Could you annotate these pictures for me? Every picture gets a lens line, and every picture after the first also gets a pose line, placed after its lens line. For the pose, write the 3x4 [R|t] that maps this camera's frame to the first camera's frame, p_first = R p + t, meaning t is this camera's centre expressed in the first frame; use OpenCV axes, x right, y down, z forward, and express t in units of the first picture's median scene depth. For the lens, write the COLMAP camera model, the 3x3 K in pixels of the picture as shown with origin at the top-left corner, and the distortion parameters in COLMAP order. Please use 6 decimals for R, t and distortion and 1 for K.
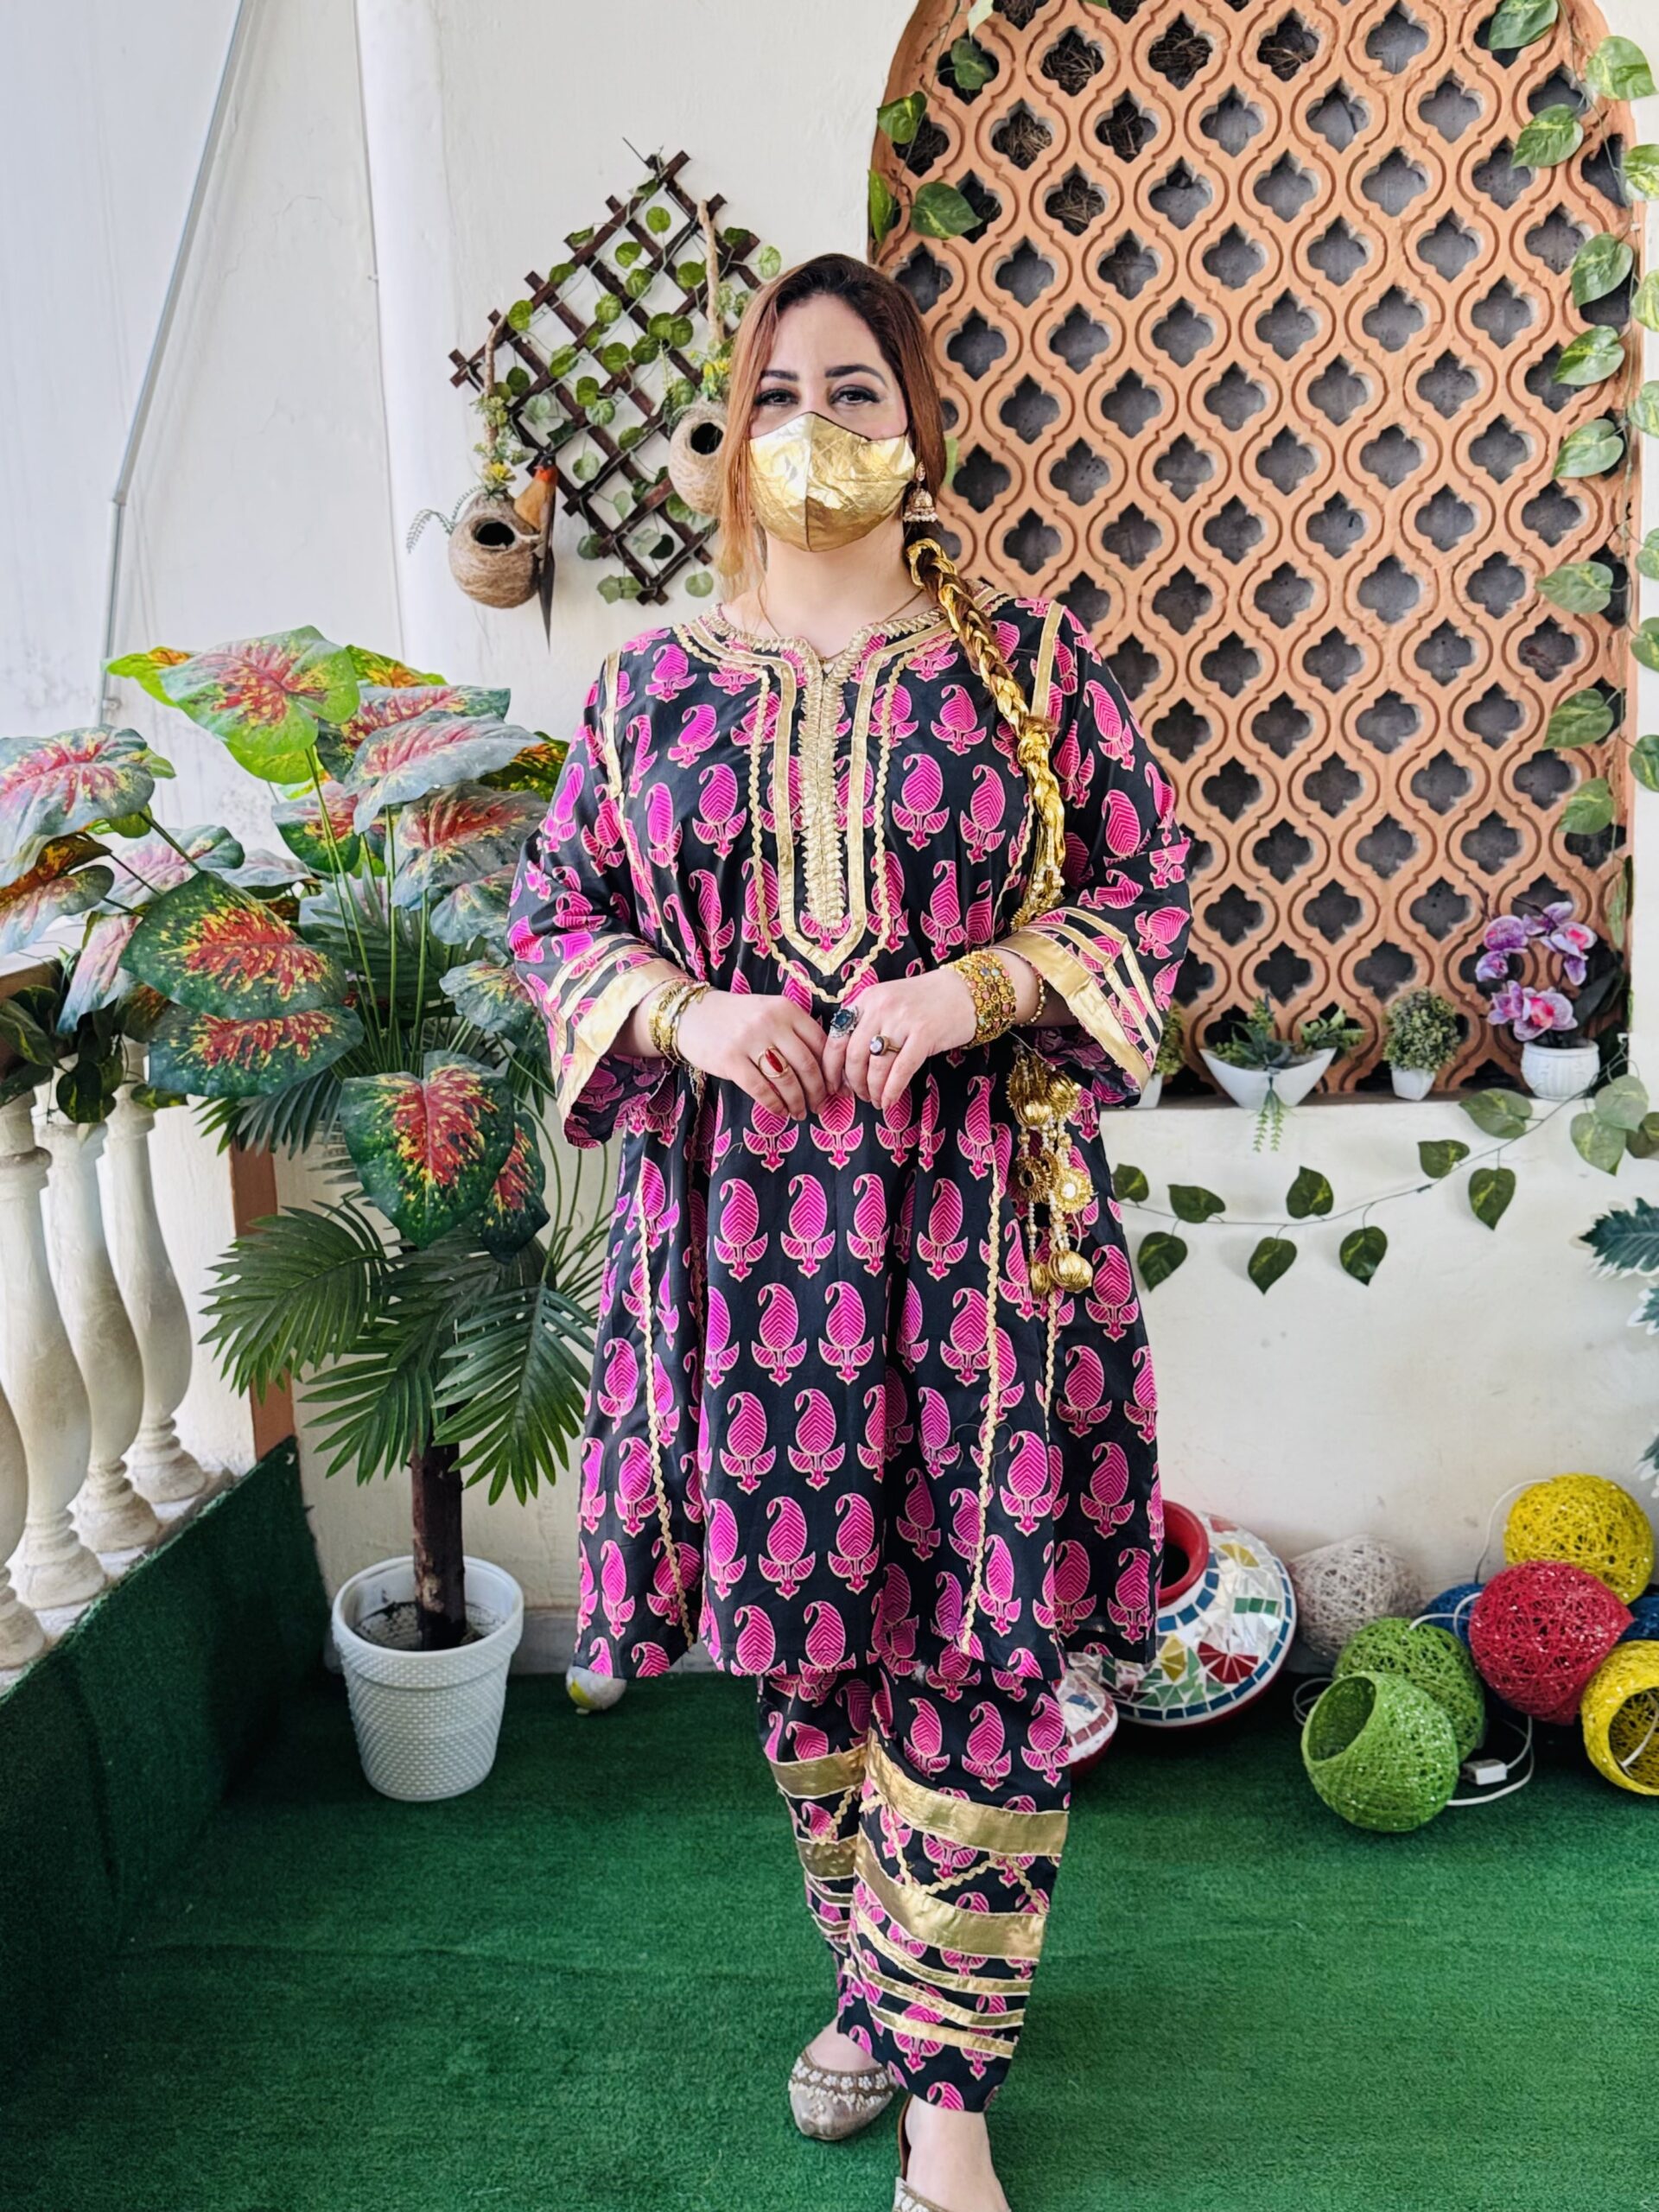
lens RADIAL K [[2669.0, 0, 820.3], [0, 2669.0, 1101.6], [0, 0, 1]] dist [0.203535, 0.000000]
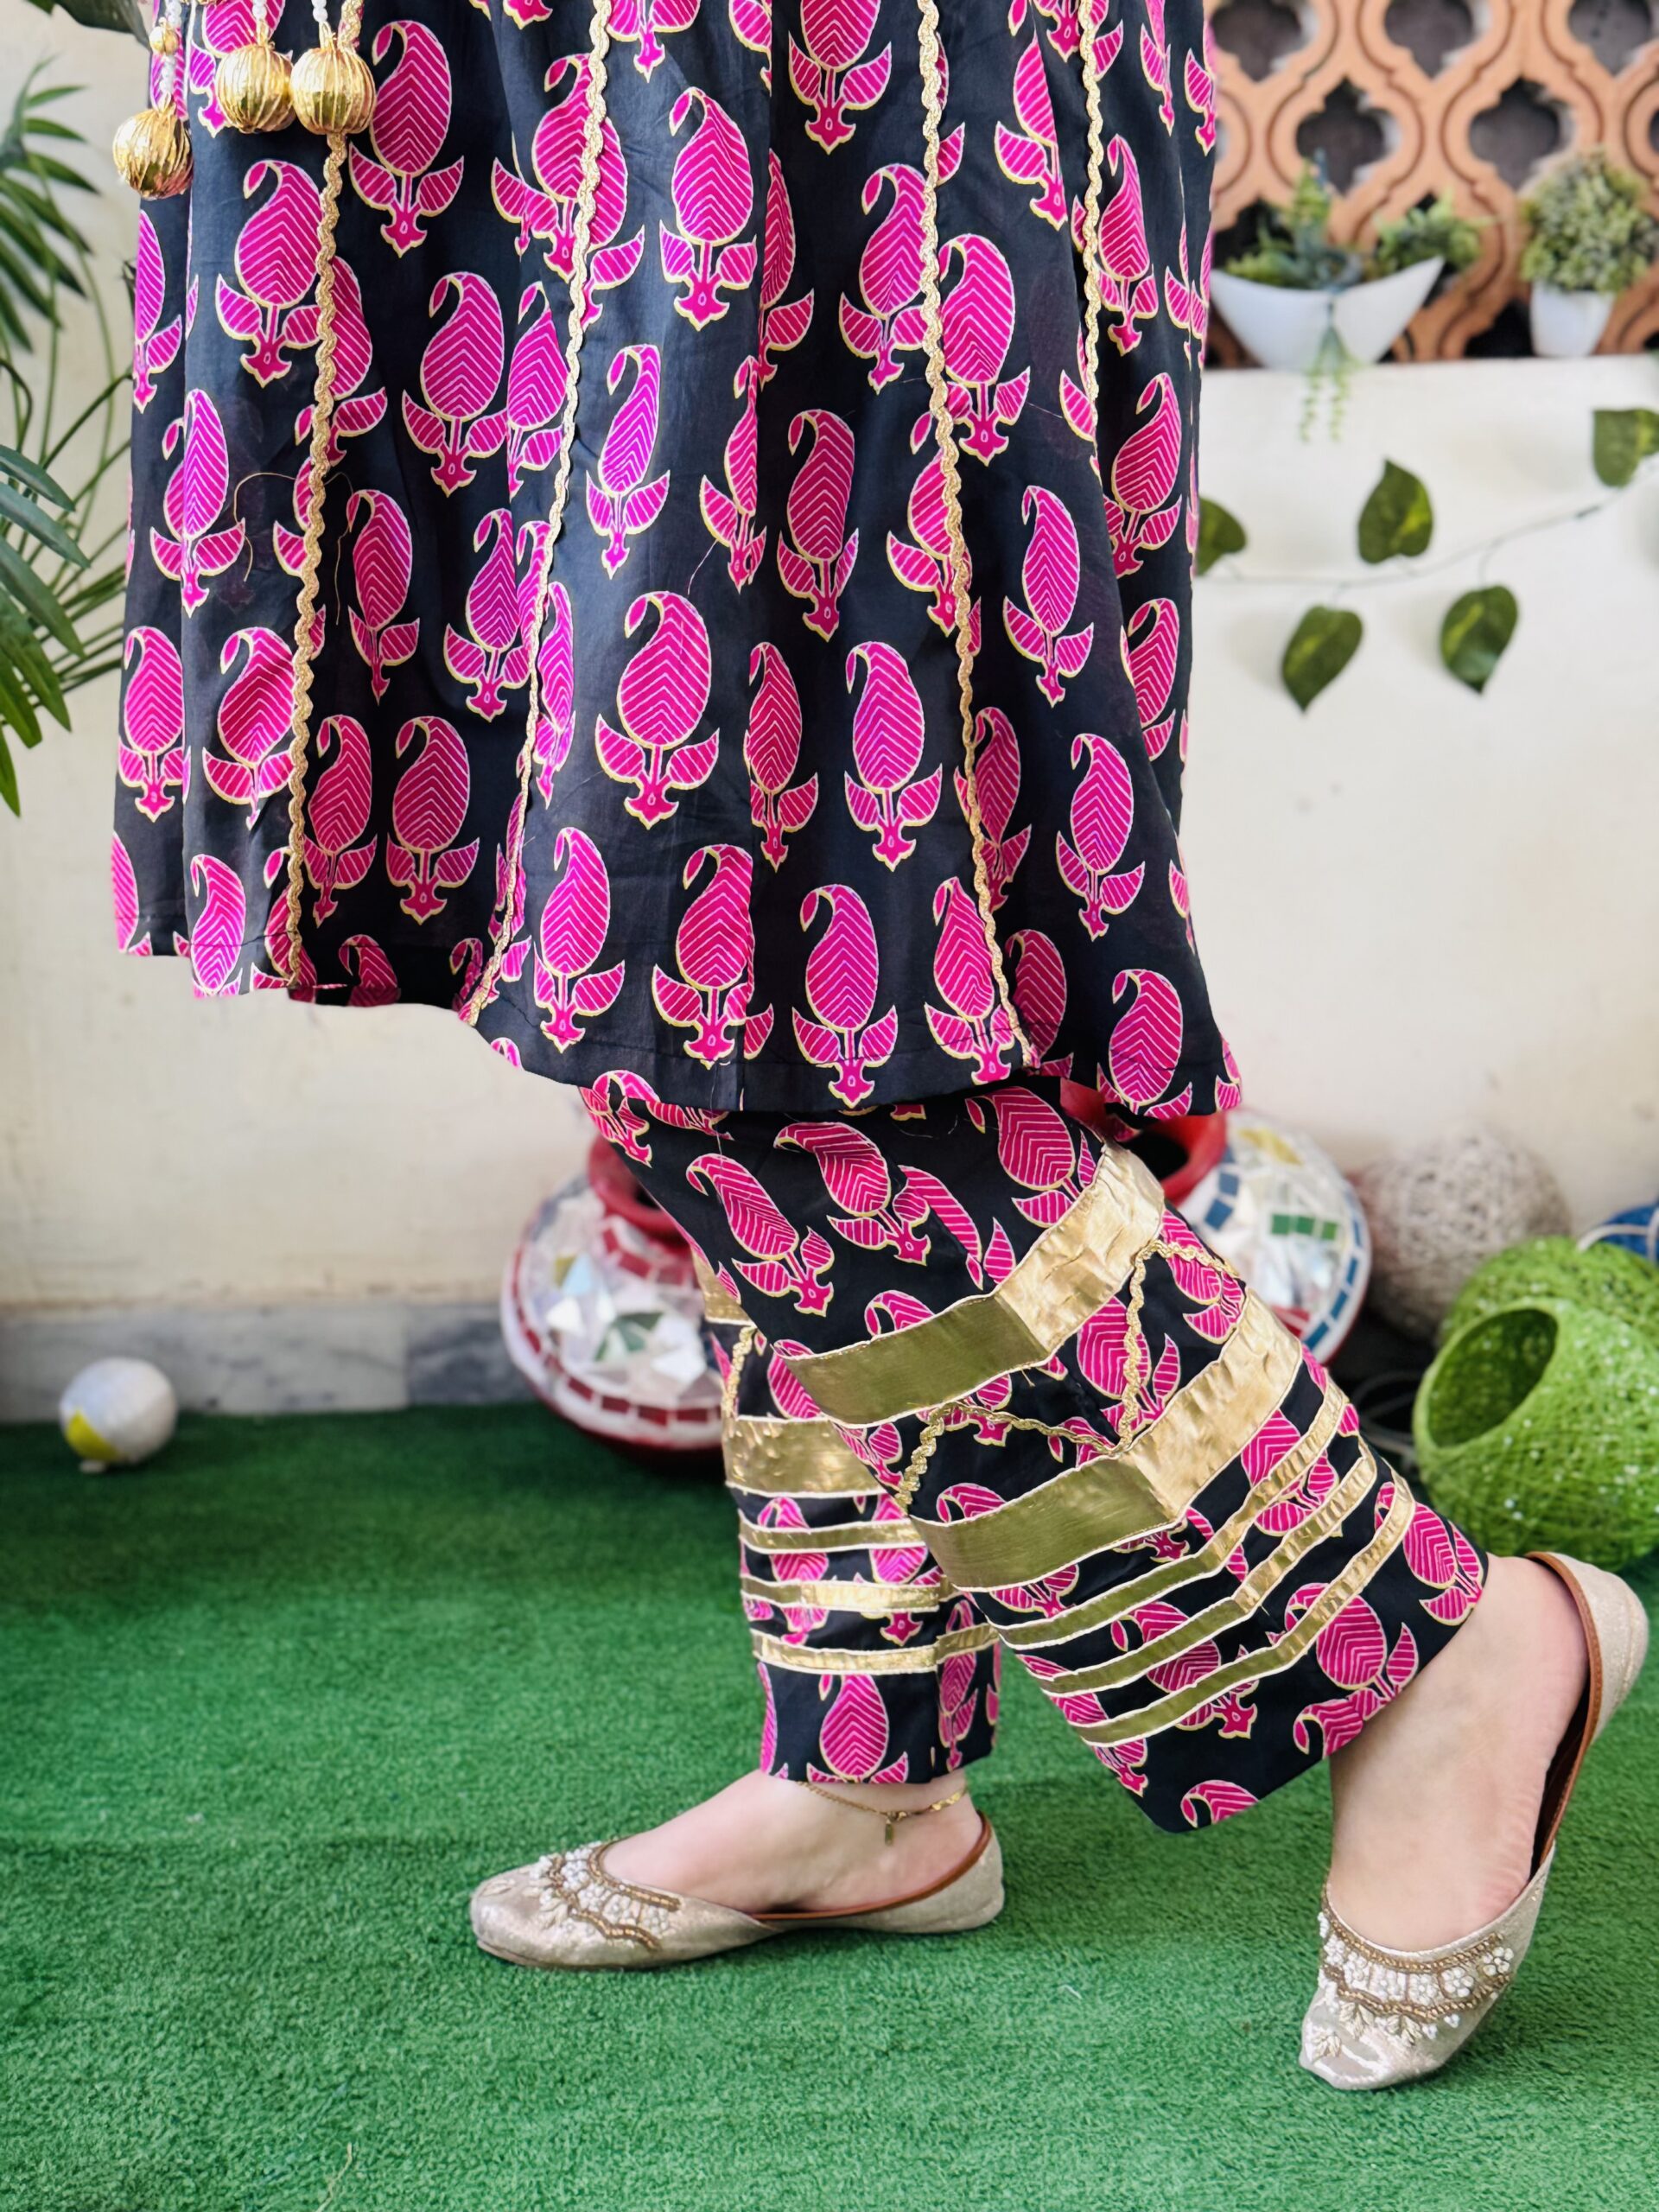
lens RADIAL K [[3196.4, 0, 822.5], [0, 3196.4, 1153.5], [0, 0, 1]] dist [0.137992, 0.000000]
pose [[0.993677, -0.005040, 0.112165, -0.013601], [0.002491, 0.999736, 0.022853, 0.152185], [-0.112251, -0.022429, 0.993427, 0.339083]]
